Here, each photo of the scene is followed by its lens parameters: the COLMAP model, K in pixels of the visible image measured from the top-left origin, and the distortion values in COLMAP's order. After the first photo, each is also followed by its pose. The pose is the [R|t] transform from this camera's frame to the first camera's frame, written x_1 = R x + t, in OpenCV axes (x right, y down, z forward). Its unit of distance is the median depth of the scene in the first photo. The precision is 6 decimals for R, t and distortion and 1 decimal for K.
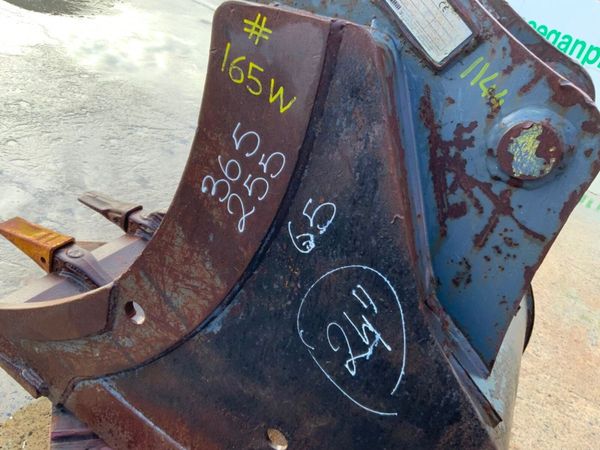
lens RADIAL K [[503.0, 0, 300.0], [0, 503.0, 225.0], [0, 0, 1]] dist [0.115063, -0.251009]
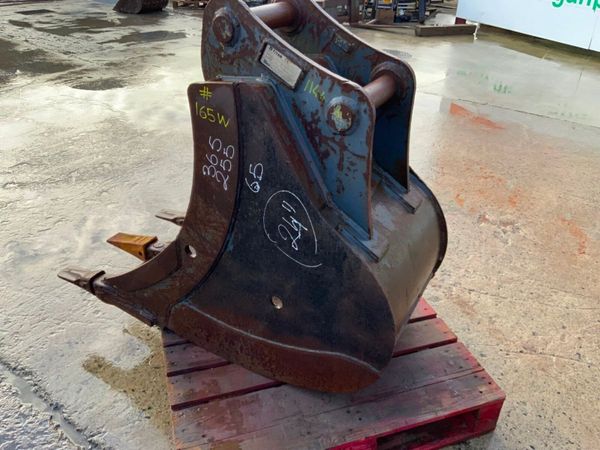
lens RADIAL K [[503.0, 0, 300.0], [0, 503.0, 225.0], [0, 0, 1]] dist [0.115063, -0.251009]
pose [[0.966955, -0.208544, -0.146656, 0.442138], [0.204259, 0.977934, -0.043864, 0.305665], [0.152568, 0.012459, 0.988215, -0.953928]]
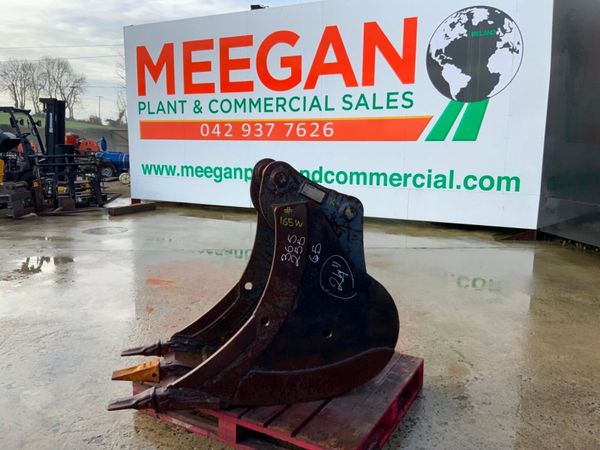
lens RADIAL K [[508.1, 0, 300.4], [0, 508.1, 217.6], [0, 0, 1]] dist [0.130365, -0.248153]
pose [[0.728522, -0.362959, 0.580962, -1.992748], [0.514551, 0.849804, -0.114324, 0.140006], [-0.452209, 0.382222, 0.805861, -1.888364]]
